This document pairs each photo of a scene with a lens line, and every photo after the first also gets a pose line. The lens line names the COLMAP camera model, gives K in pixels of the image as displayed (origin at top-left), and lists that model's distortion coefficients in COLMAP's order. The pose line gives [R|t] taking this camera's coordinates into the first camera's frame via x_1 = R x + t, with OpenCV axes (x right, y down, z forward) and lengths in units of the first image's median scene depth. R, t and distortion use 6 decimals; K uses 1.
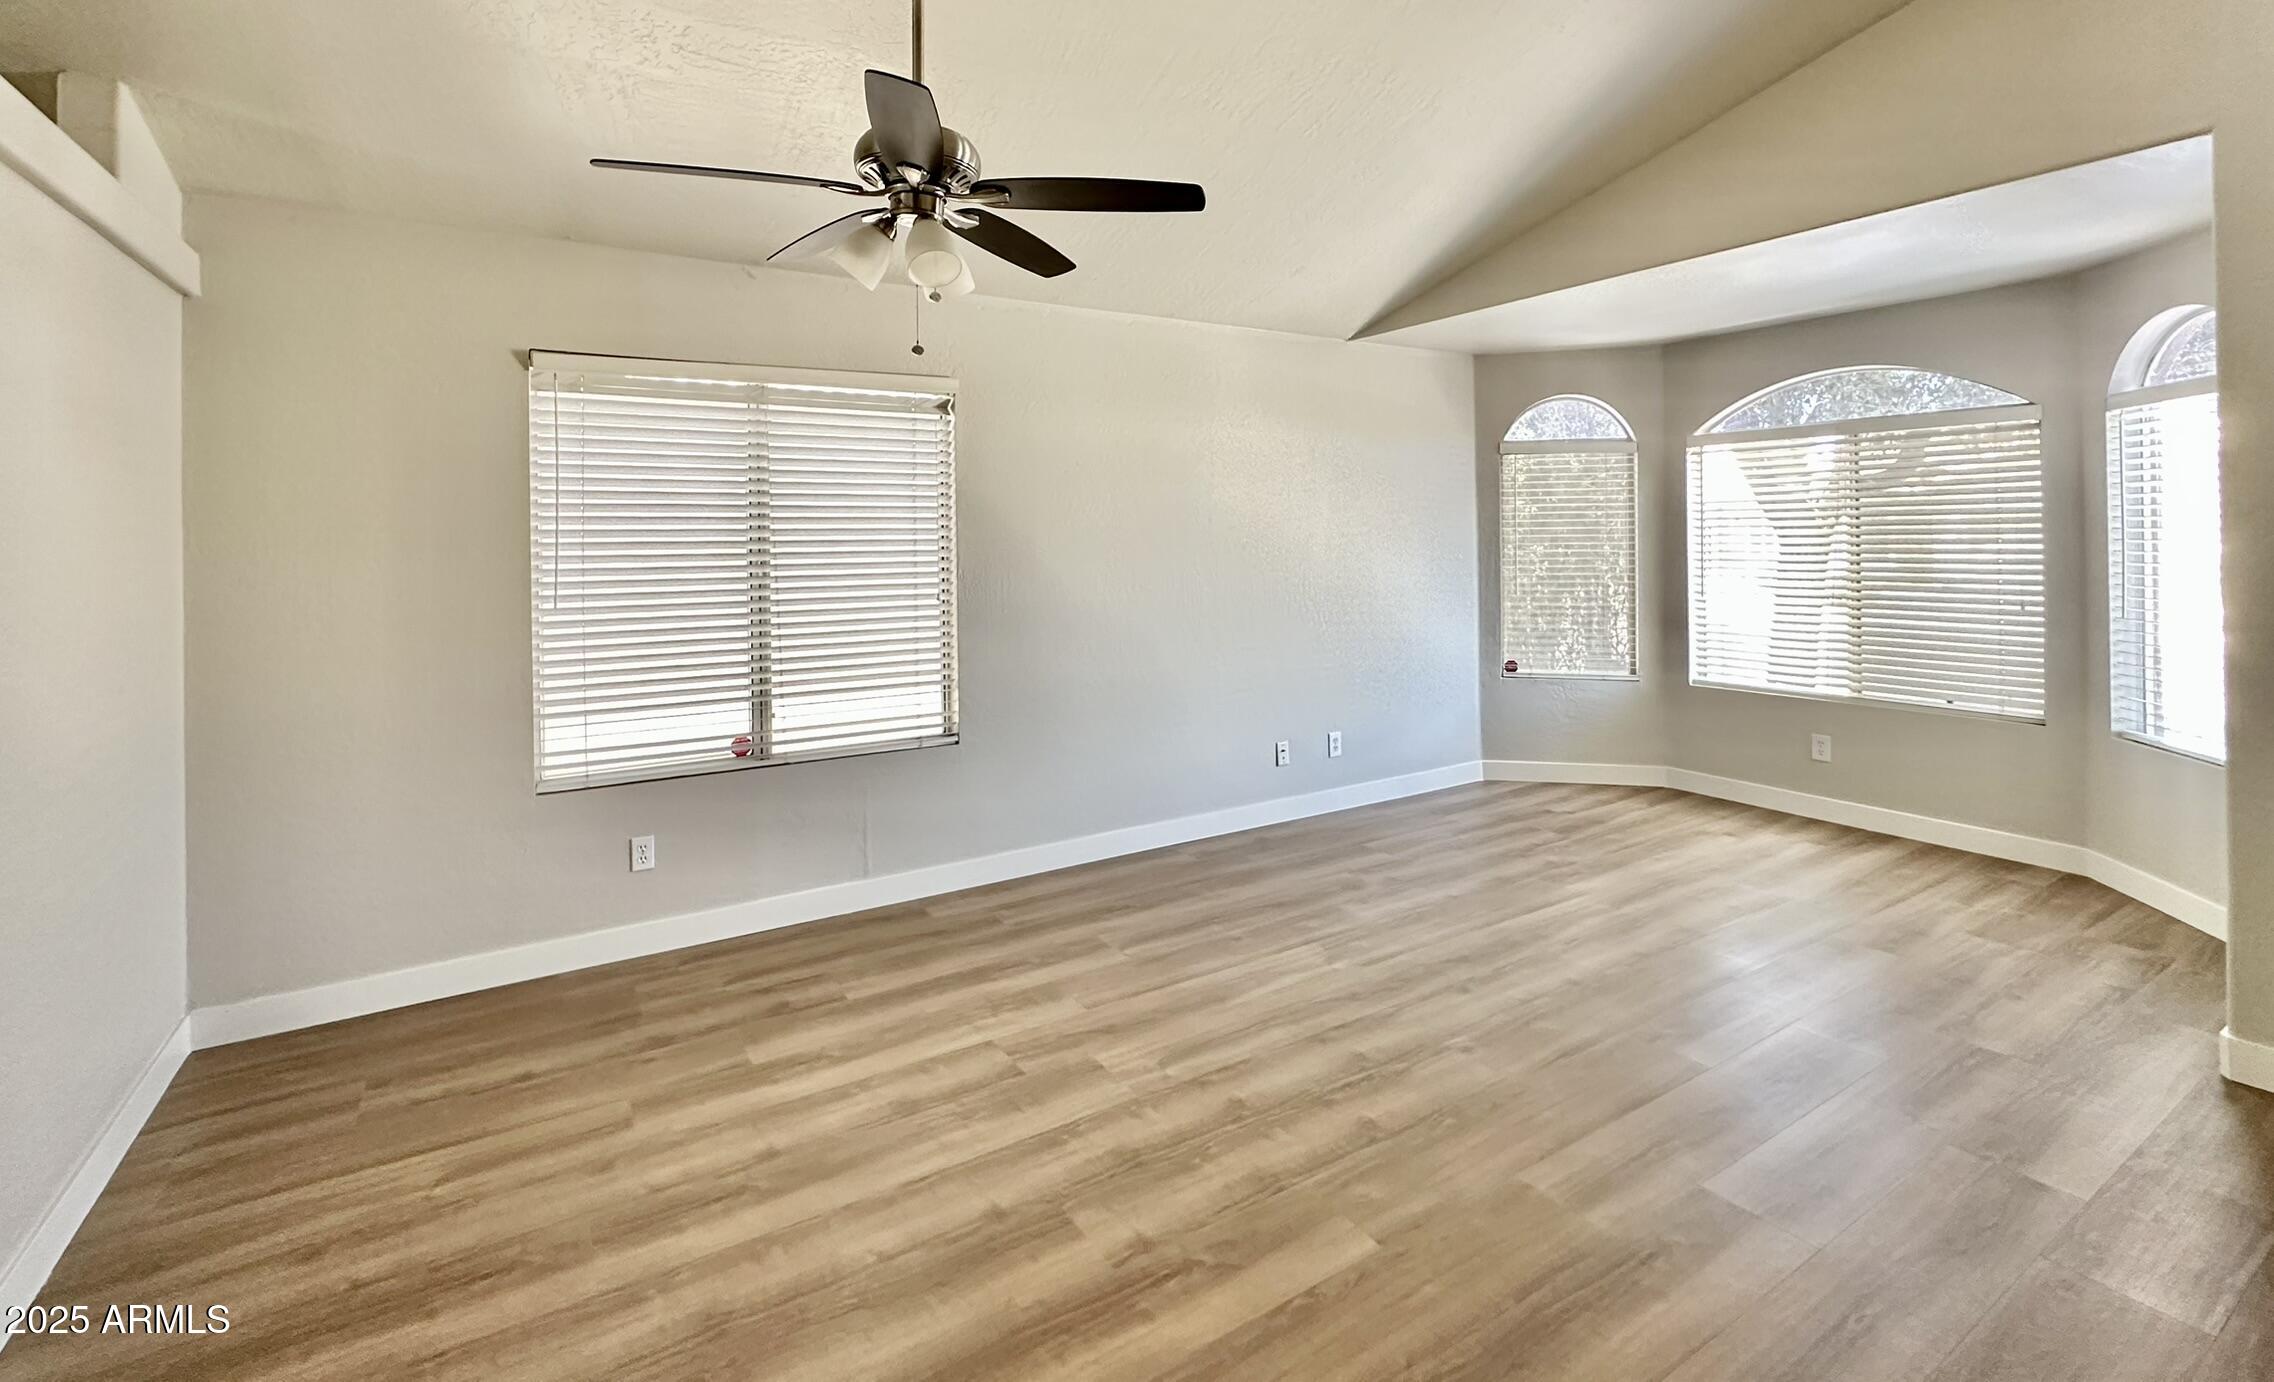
lens RADIAL K [[997.5, 0, 1128.8], [0, 997.5, 524.0], [0, 0, 1]] dist [-0.003328, 0.000022]
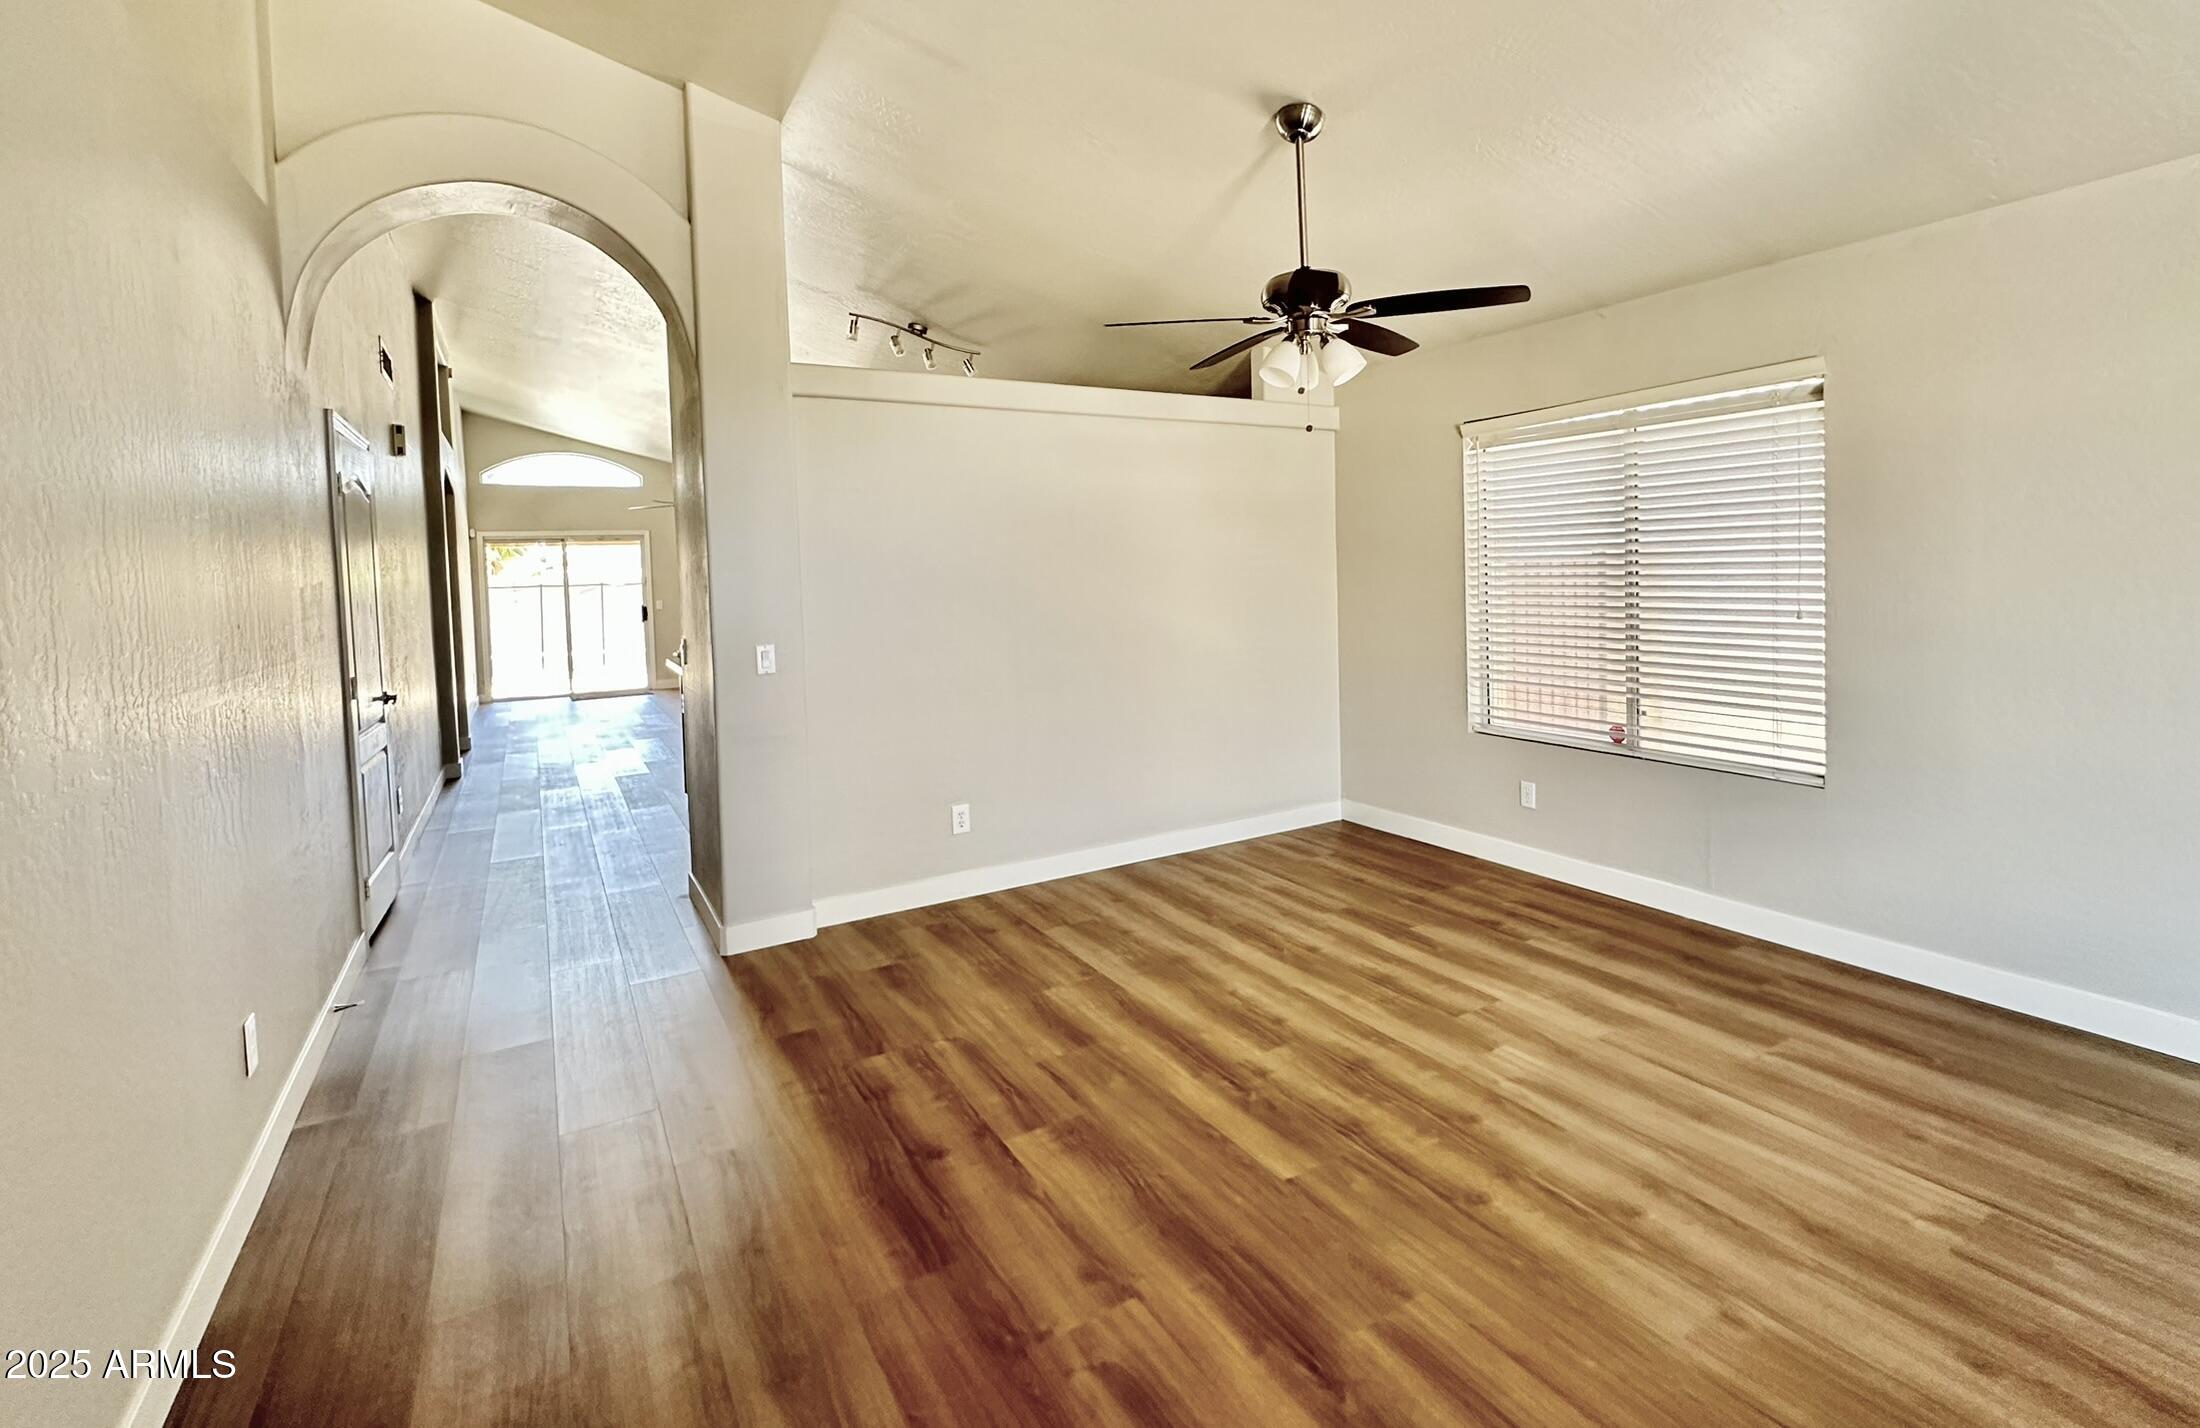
lens RADIAL K [[966.1, 0, 1106.4], [0, 966.1, 586.9], [0, 0, 1]] dist [-0.003202, -0.000184]
pose [[-0.019130, 0.031448, -0.999322, 0.959934], [0.041524, 0.998668, 0.030633, -0.003610], [0.998954, -0.040910, -0.020410, 0.597887]]
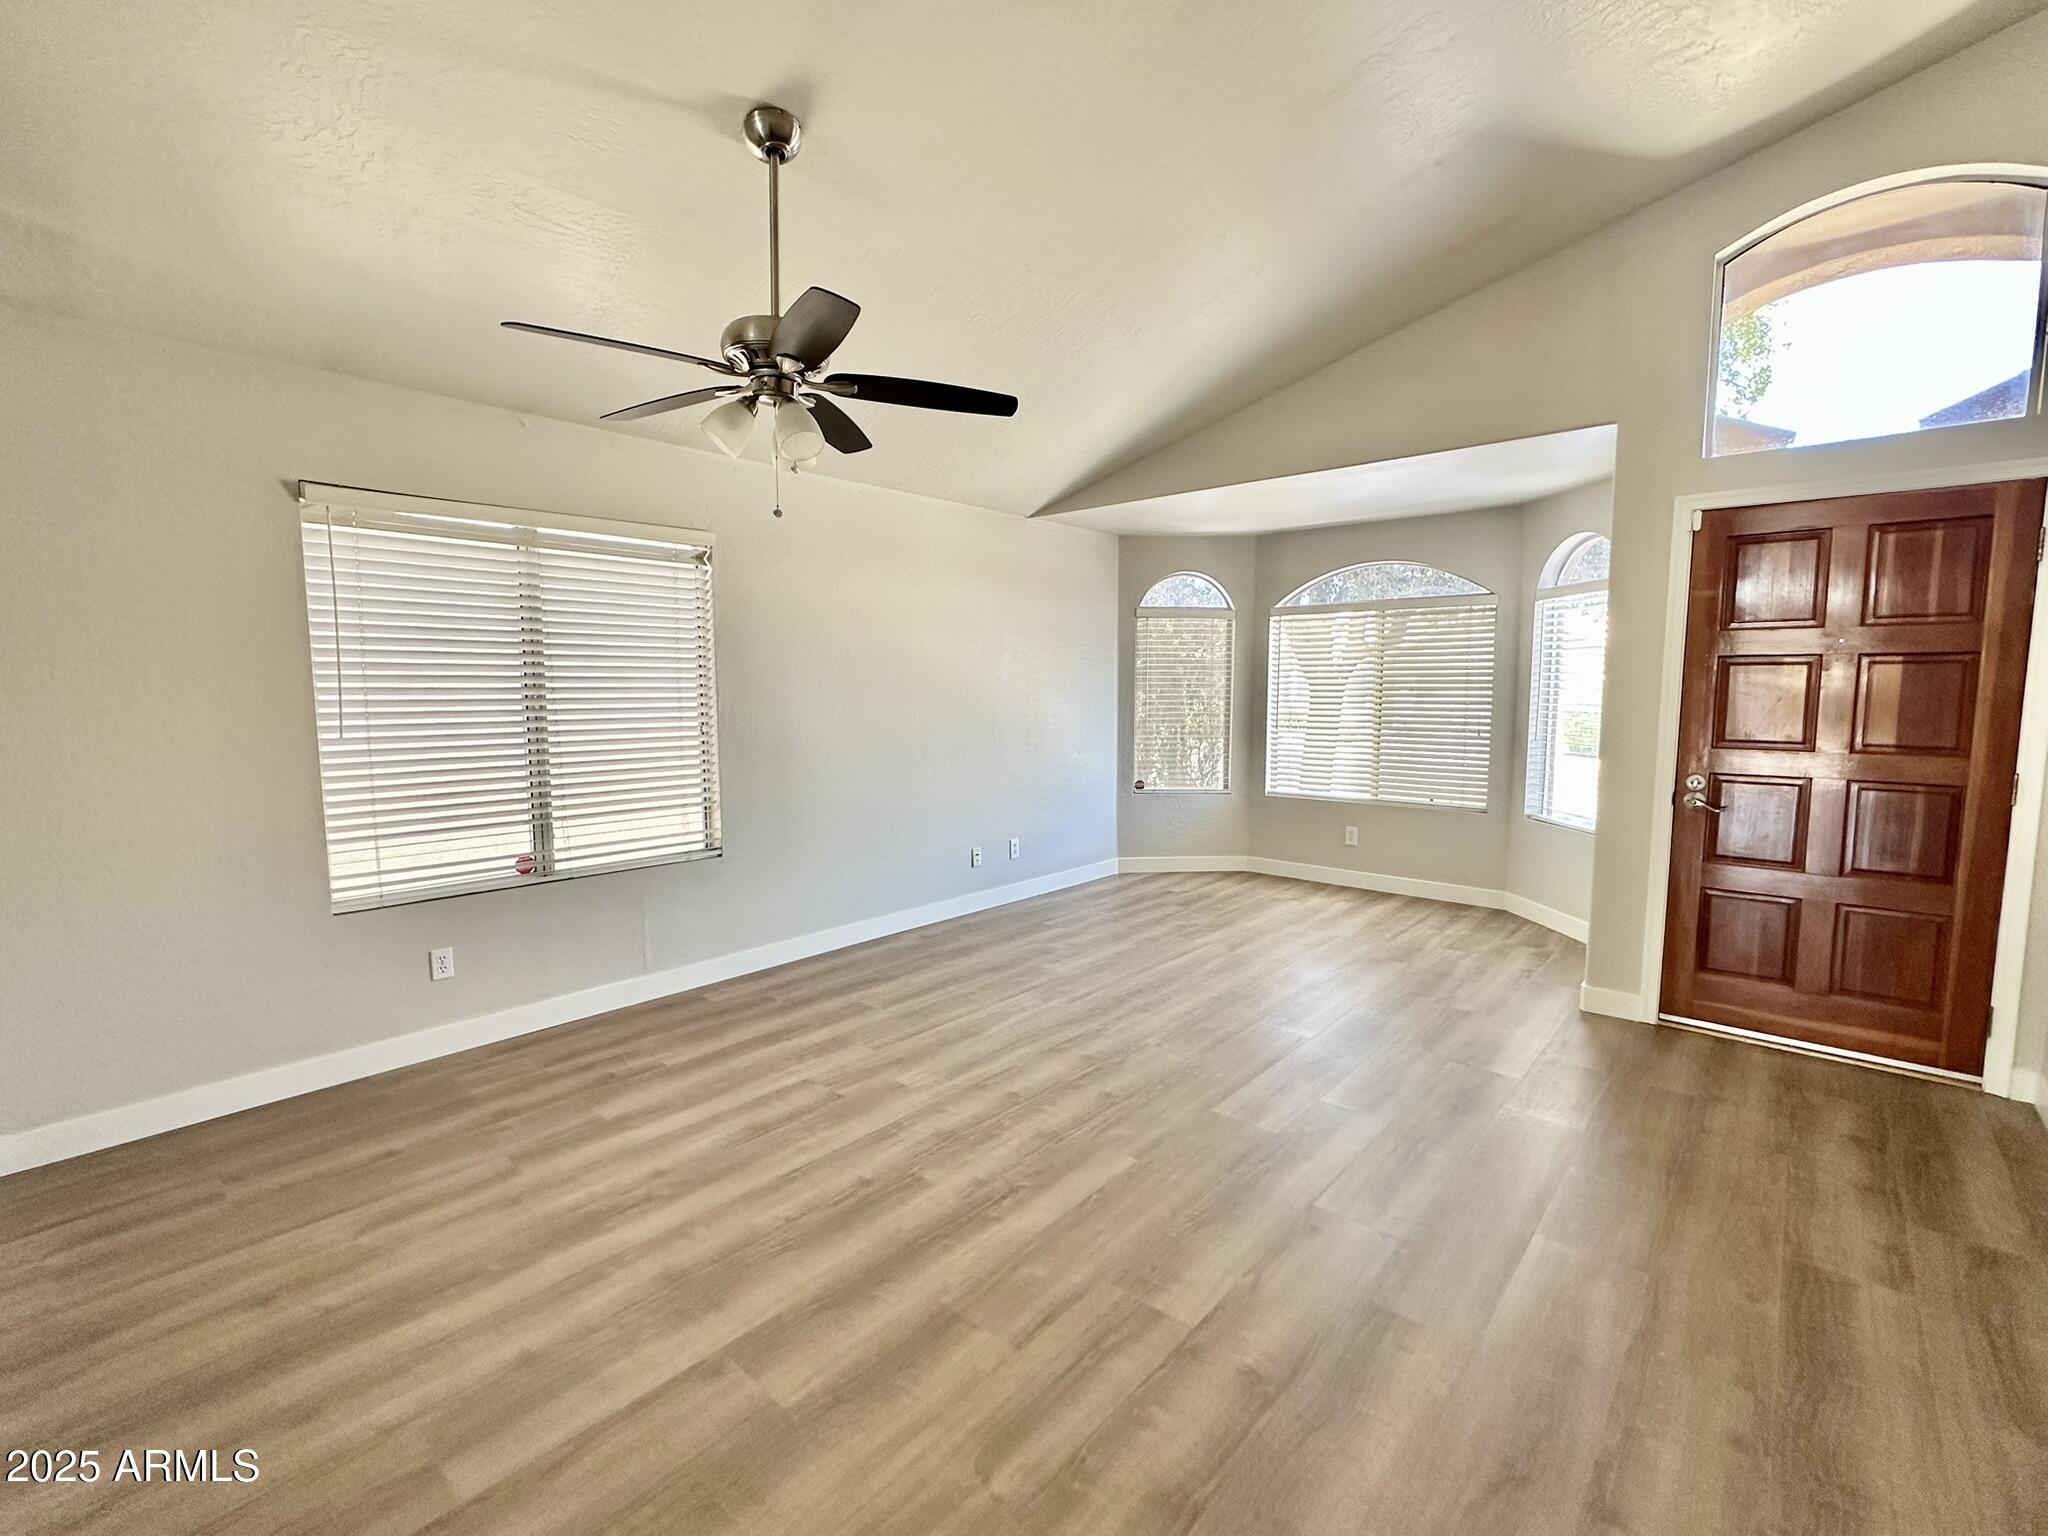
lens RADIAL K [[901.4, 0, 1017.7], [0, 901.4, 760.5], [0, 0, 1]] dist [-0.005529, 0.001765]
pose [[0.957852, -0.013204, 0.286957, -0.204498], [-0.014117, 0.995573, 0.092930, 0.013155], [-0.286914, -0.093064, 0.953425, -0.114056]]
